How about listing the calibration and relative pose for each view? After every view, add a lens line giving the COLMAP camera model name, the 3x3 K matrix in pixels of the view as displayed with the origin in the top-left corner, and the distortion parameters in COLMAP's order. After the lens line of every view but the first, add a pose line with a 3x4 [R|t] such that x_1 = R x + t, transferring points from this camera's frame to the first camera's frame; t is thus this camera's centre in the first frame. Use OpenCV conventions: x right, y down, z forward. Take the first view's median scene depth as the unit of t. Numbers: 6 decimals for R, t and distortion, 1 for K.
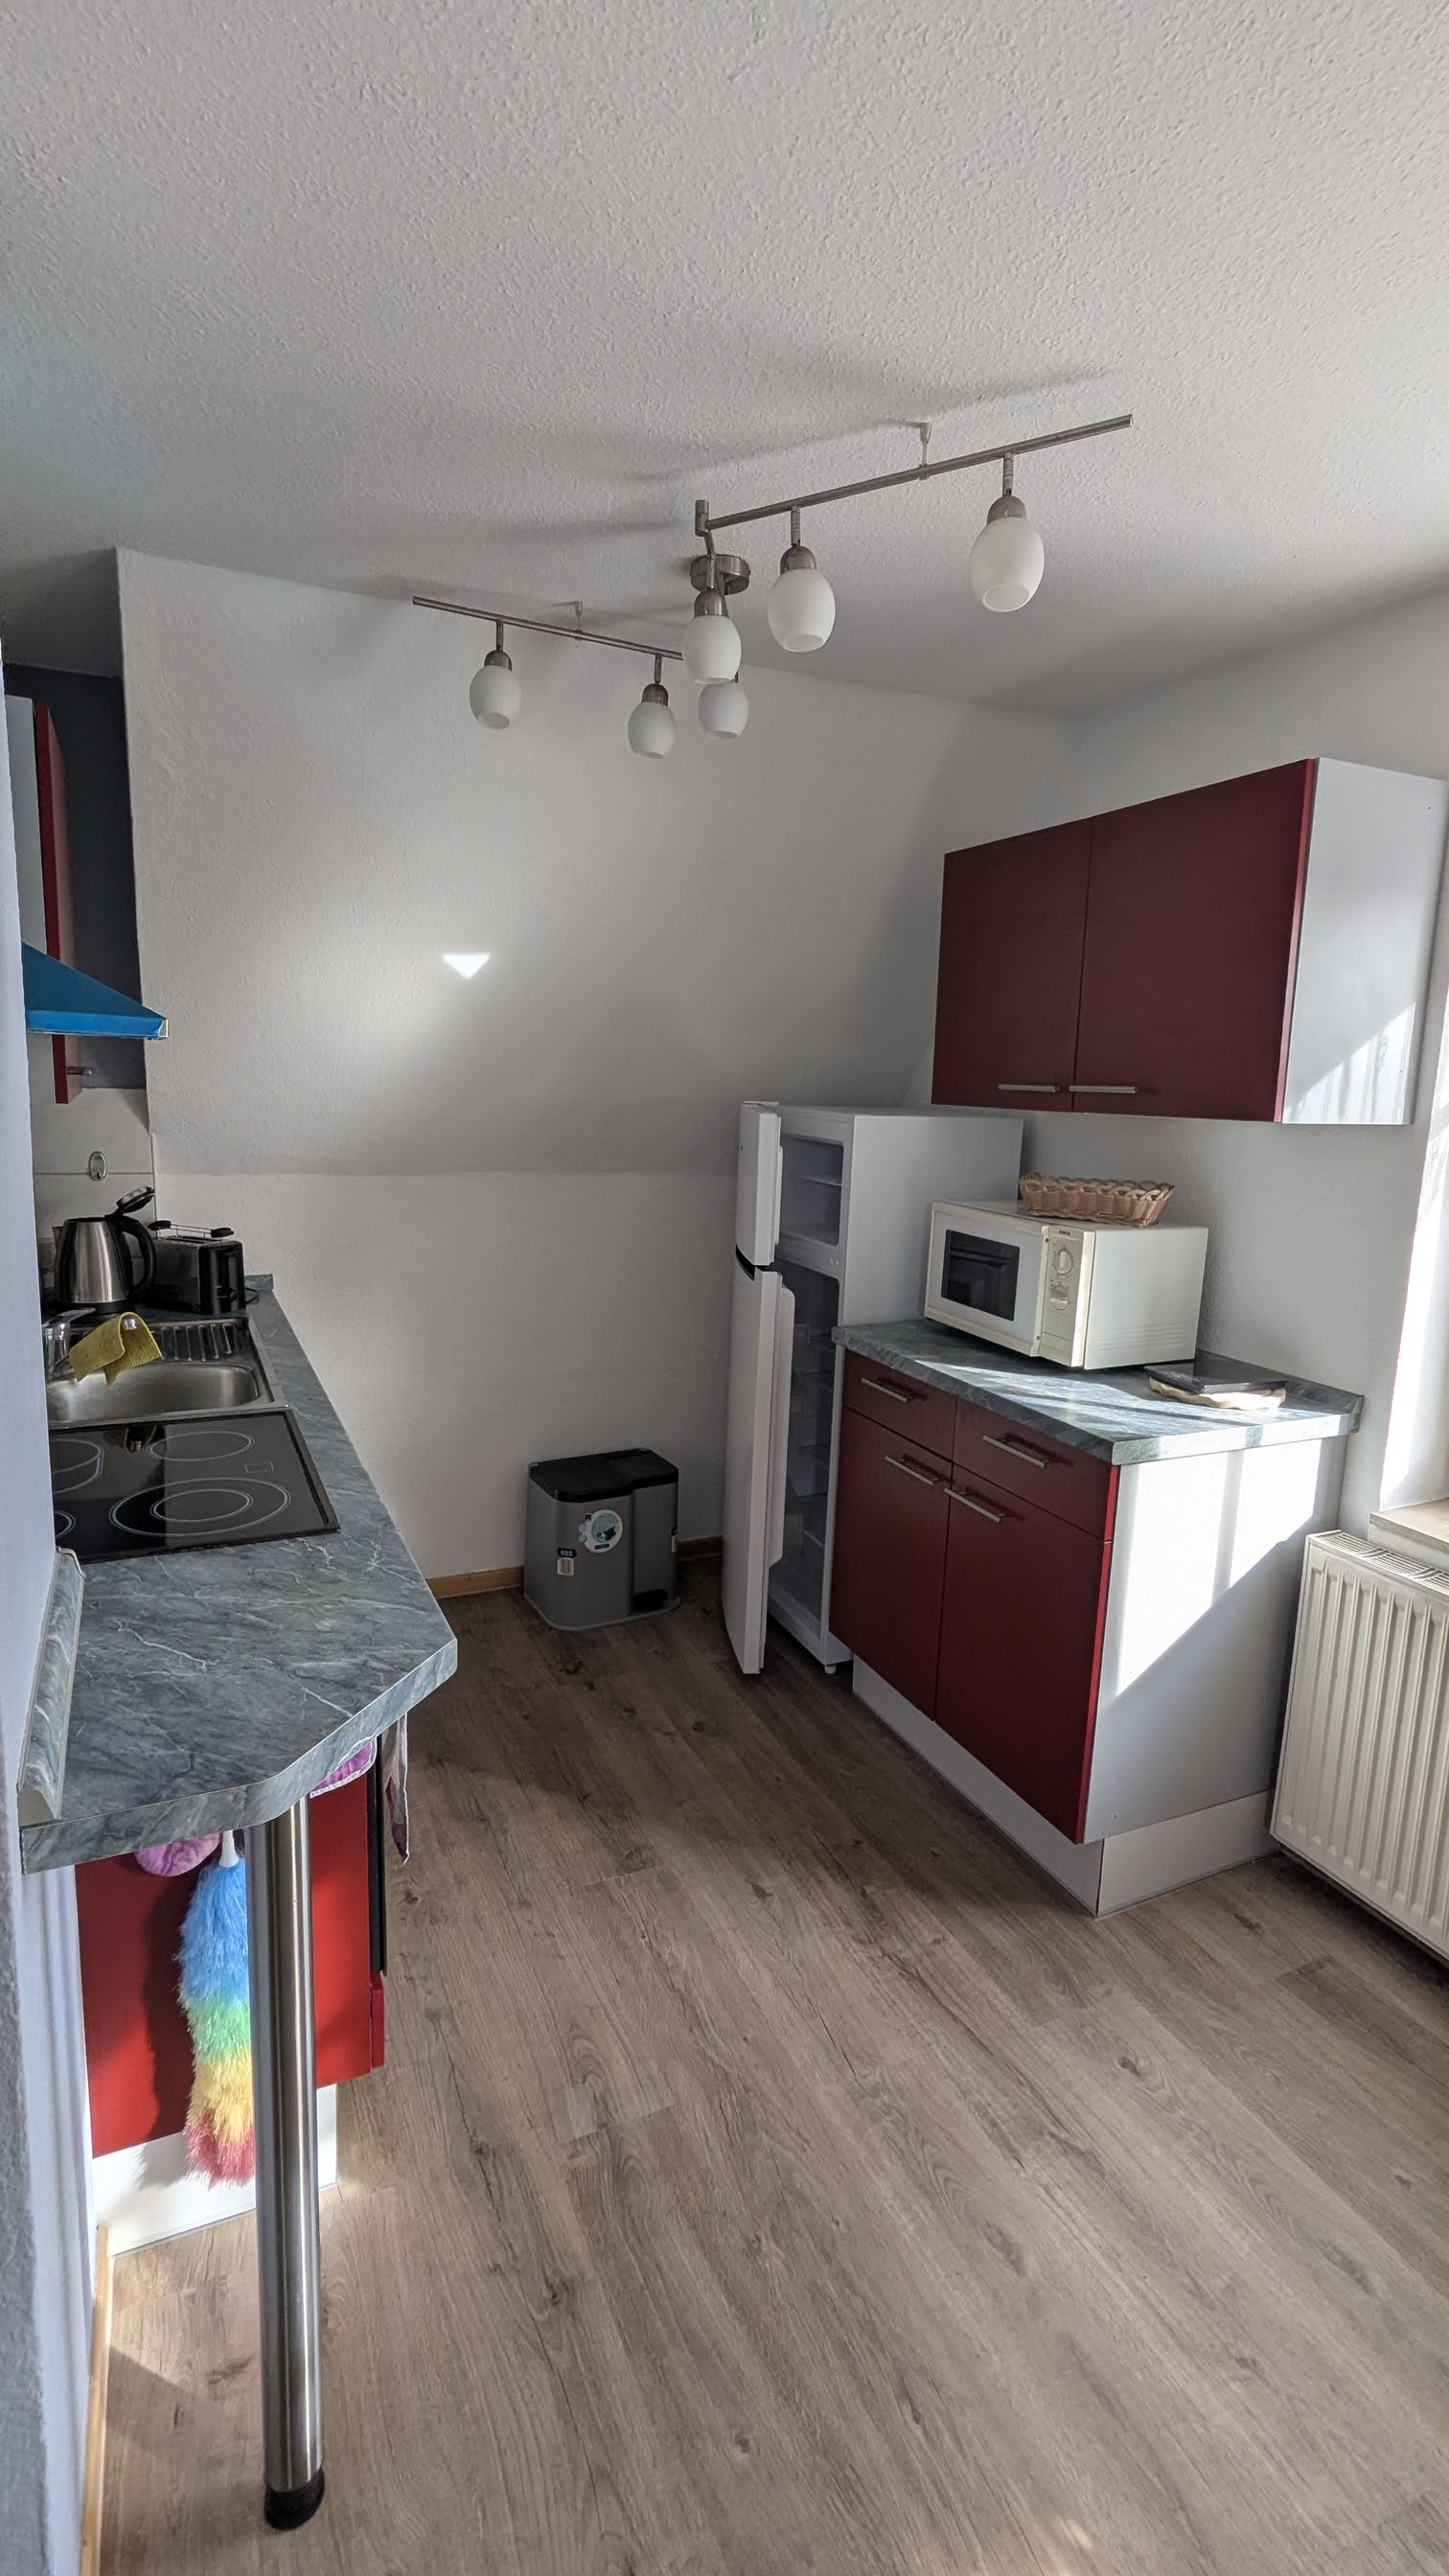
lens RADIAL K [[1218.6, 0, 725.2], [0, 1218.6, 1276.6], [0, 0, 1]] dist [0.005442, 0.000830]
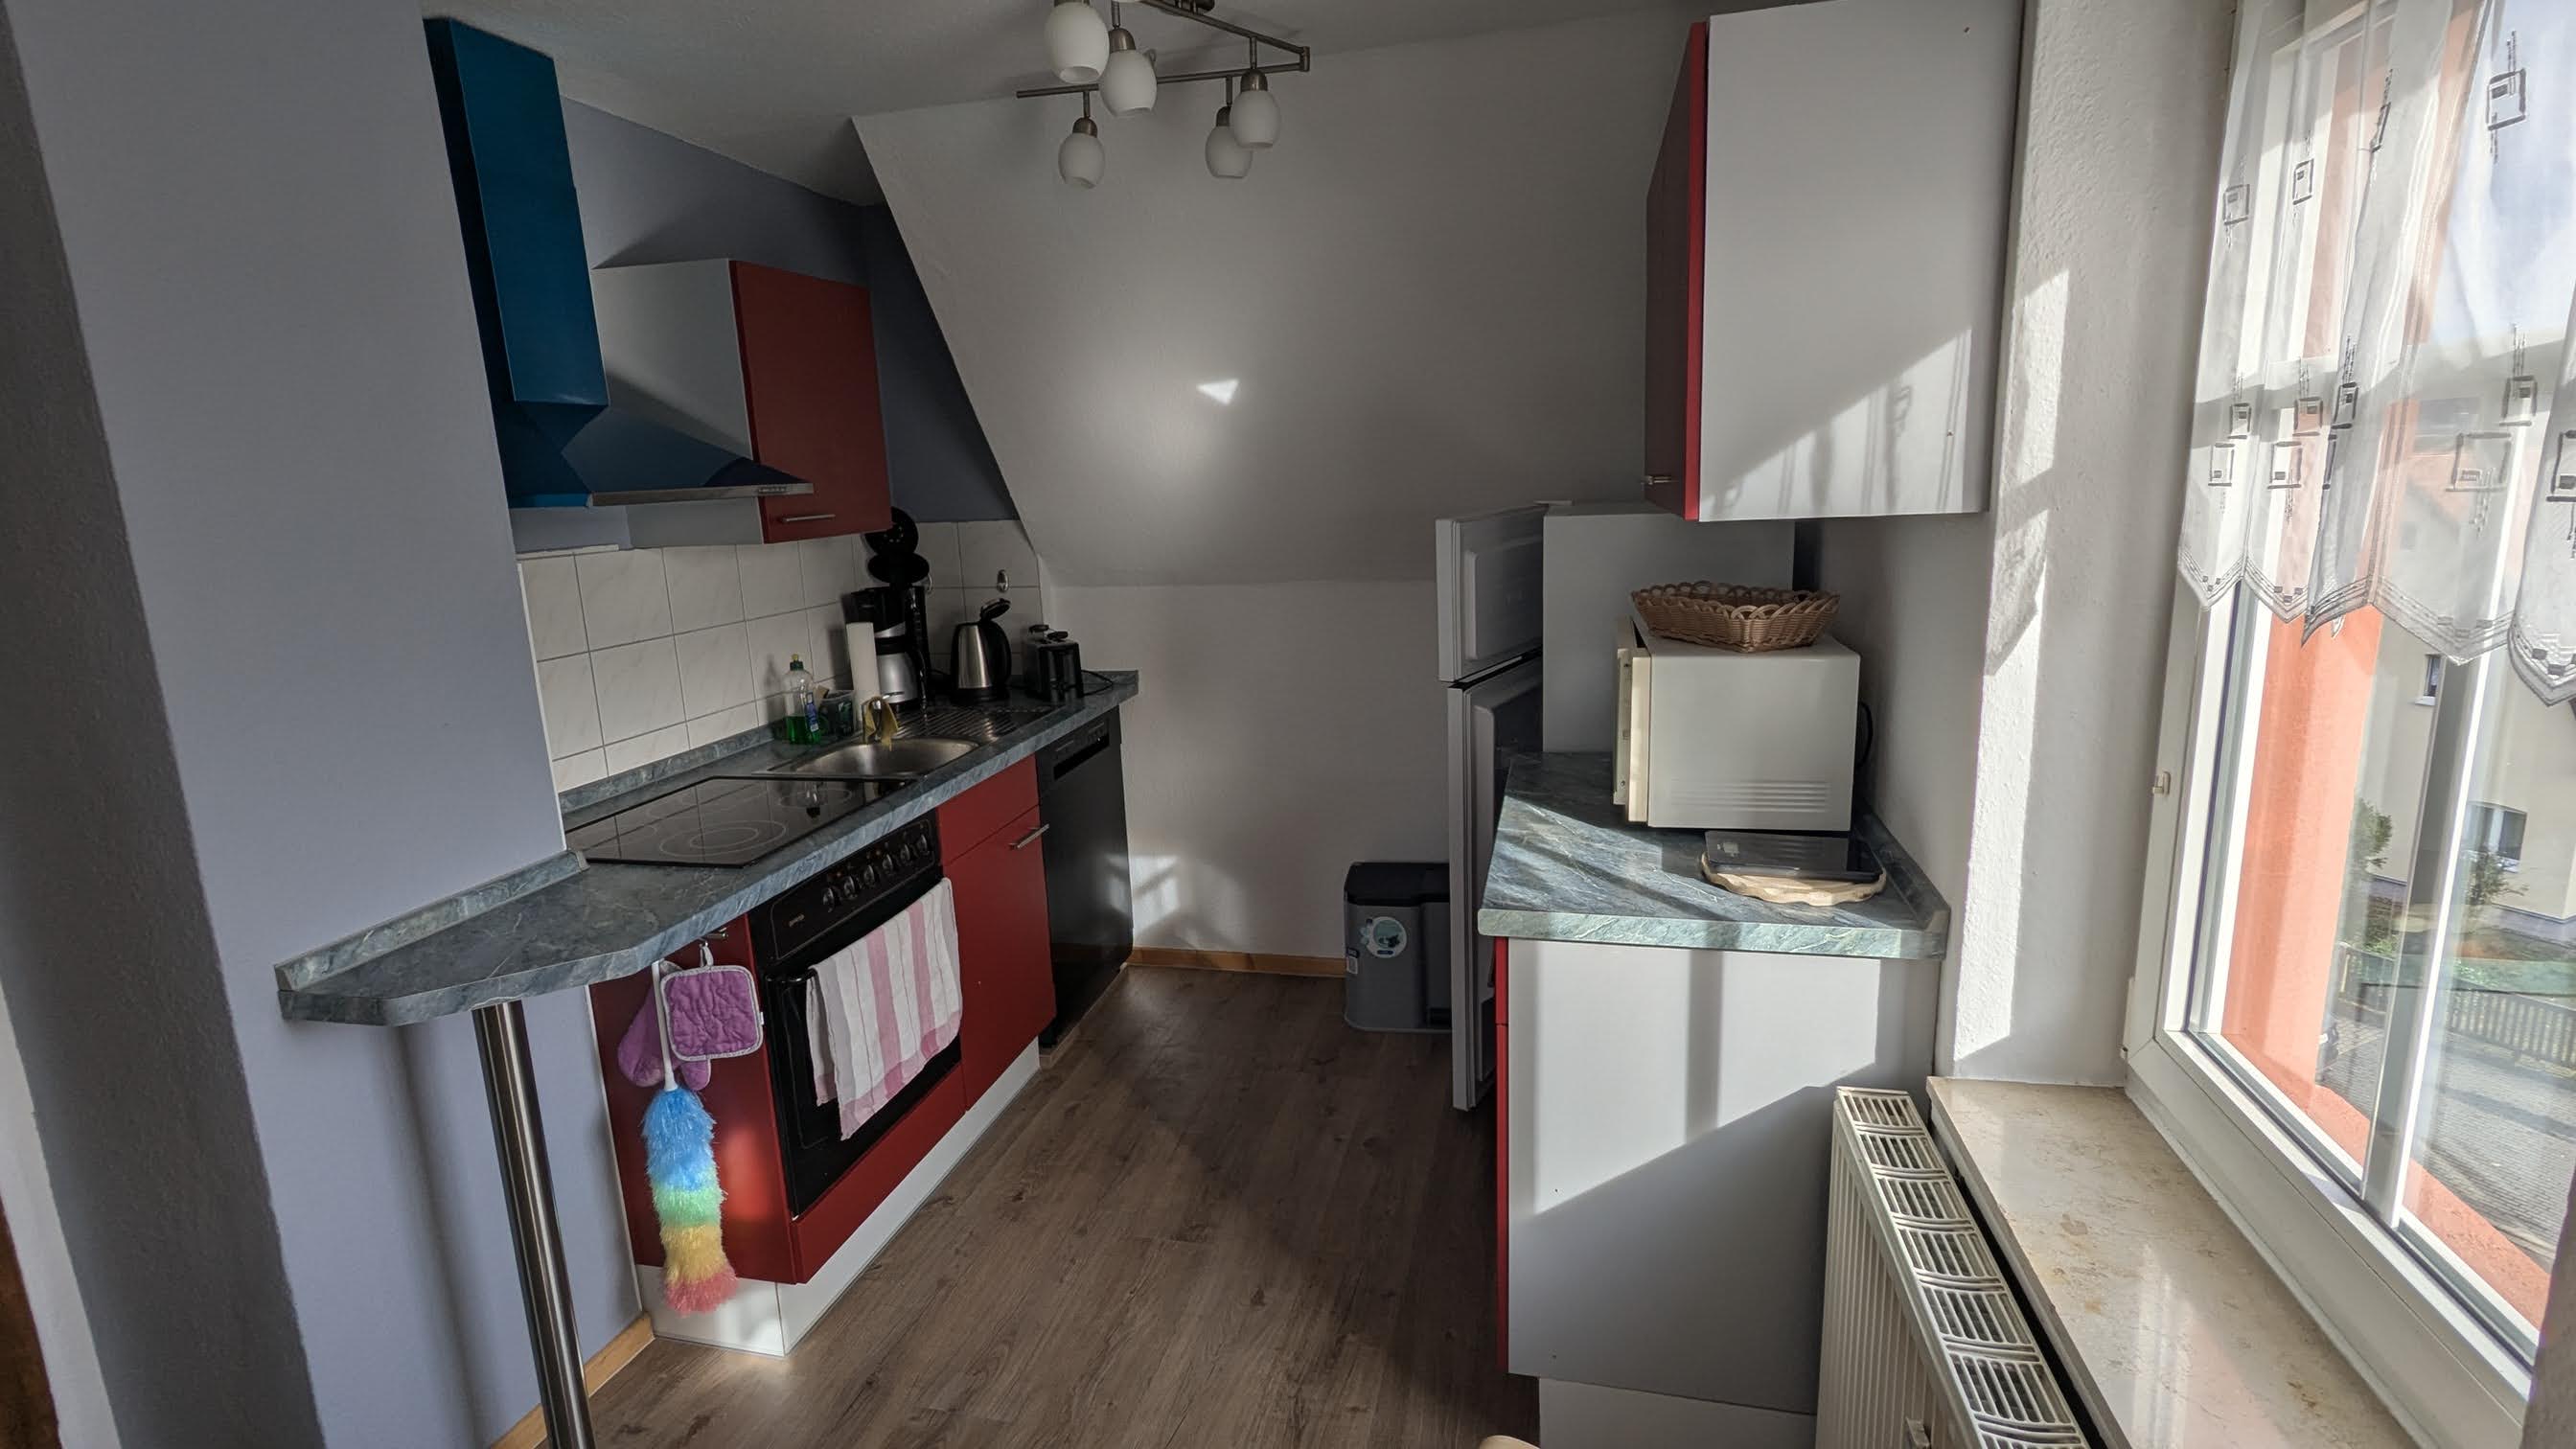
lens RADIAL K [[1218.6, 0, 1265.9], [0, 1218.6, 712.3], [0, 0, 1]] dist [0.005442, 0.000830]
pose [[0.778721, 0.059043, -0.624586, 0.634086], [-0.038563, 0.998184, 0.046281, -0.028966], [0.626184, -0.011954, 0.779584, 0.218500]]
